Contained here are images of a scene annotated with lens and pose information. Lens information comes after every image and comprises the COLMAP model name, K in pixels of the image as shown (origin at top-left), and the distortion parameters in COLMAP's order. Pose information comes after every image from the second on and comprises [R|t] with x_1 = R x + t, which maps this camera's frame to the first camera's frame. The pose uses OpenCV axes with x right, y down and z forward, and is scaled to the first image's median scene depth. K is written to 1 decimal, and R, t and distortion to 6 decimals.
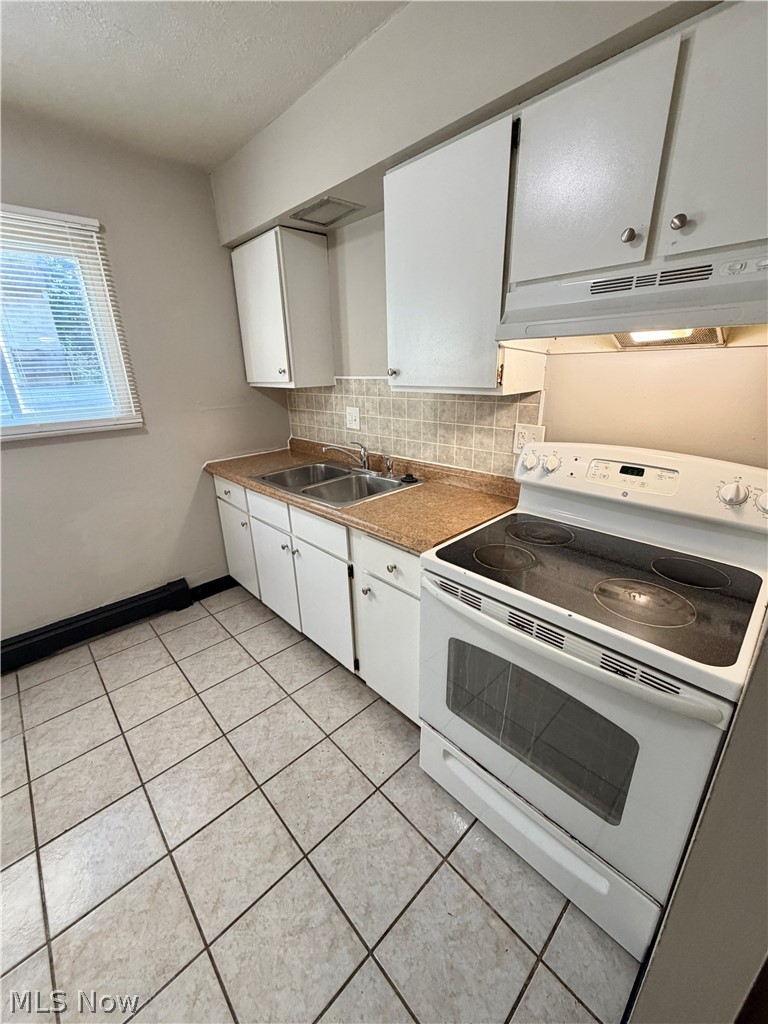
lens RADIAL K [[406.6, 0, 381.8], [0, 406.6, 508.4], [0, 0, 1]] dist [-0.001627, -0.000243]
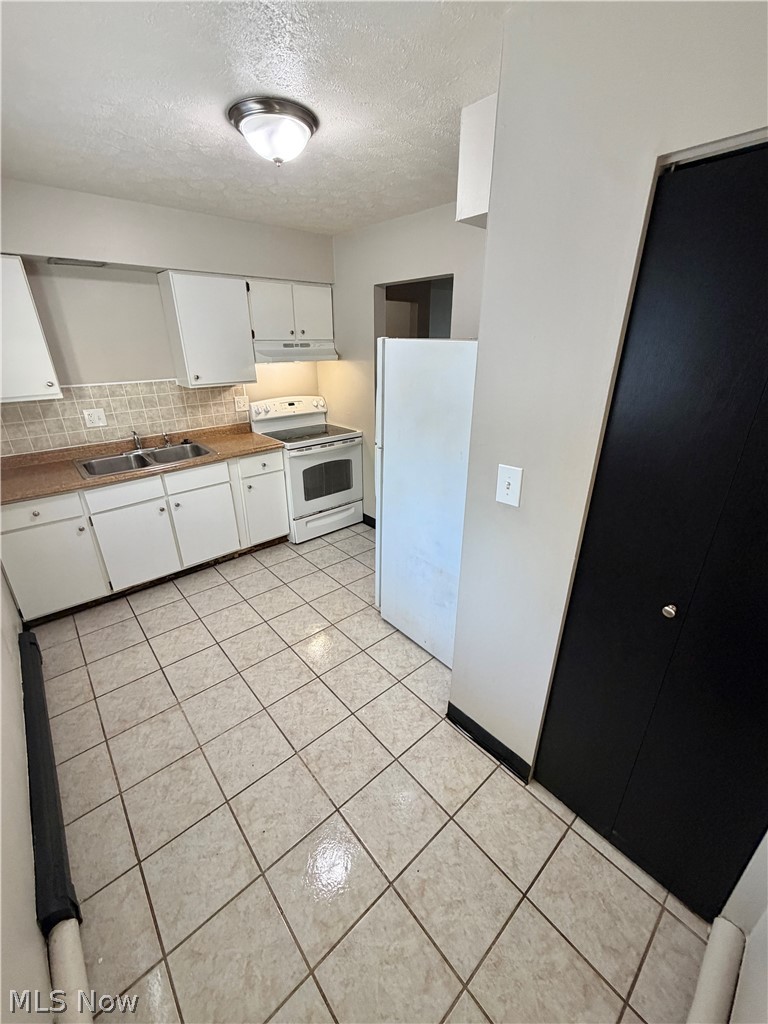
lens RADIAL K [[406.6, 0, 383.4], [0, 406.6, 510.4], [0, 0, 1]] dist [-0.001627, -0.000243]
pose [[0.035424, -0.368274, 0.929042, -1.593312], [0.333233, 0.880776, 0.336435, -0.122299], [-0.942179, 0.297669, 0.153922, 0.092609]]
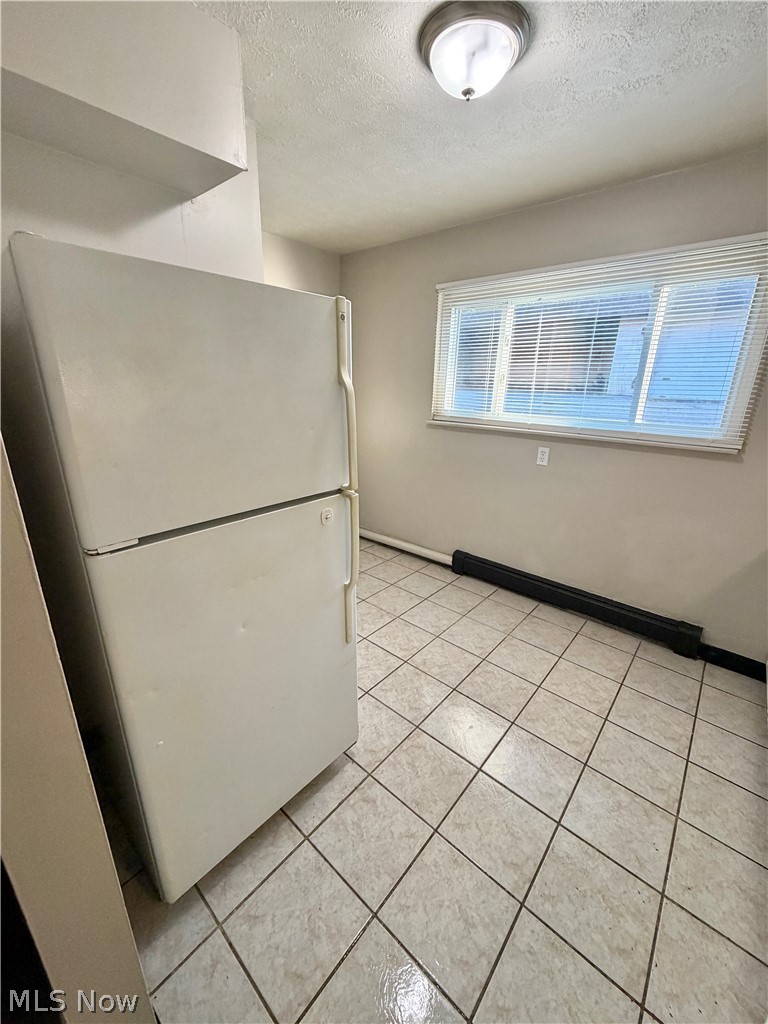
lens RADIAL K [[406.6, 0, 384.4], [0, 406.6, 506.2], [0, 0, 1]] dist [-0.001627, -0.000243]
pose [[0.099146, 0.319252, -0.942469, 0.248701], [-0.354011, 0.896487, 0.266435, -0.072054], [0.929971, 0.307229, 0.201902, 0.154560]]
